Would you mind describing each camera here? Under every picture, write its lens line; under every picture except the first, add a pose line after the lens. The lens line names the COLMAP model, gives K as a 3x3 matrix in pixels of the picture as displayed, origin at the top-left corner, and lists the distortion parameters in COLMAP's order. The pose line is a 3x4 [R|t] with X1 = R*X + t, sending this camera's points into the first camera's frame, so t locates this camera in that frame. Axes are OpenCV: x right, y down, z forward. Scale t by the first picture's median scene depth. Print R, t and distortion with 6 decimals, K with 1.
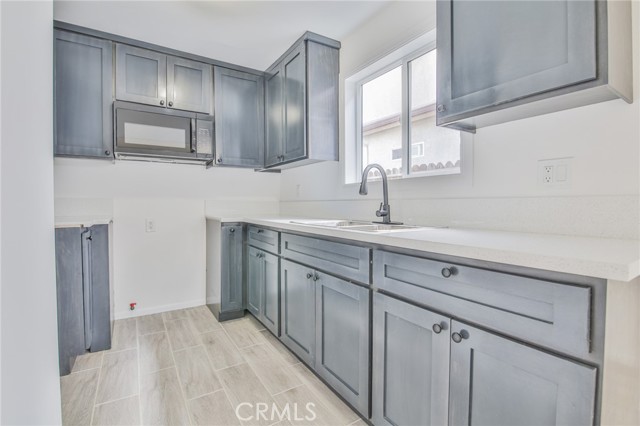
lens RADIAL K [[288.4, 0, 322.4], [0, 288.4, 208.8], [0, 0, 1]] dist [0.001265, -0.010564]
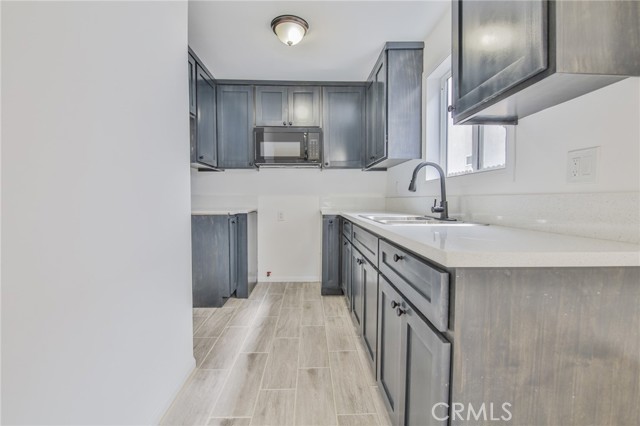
lens RADIAL K [[292.4, 0, 329.1], [0, 292.4, 207.9], [0, 0, 1]] dist [0.000153, -0.000019]
pose [[0.868698, 0.016012, -0.495083, 0.319263], [-0.009938, 0.999840, 0.014899, -0.001123], [0.495242, -0.008023, 0.868718, -0.080502]]
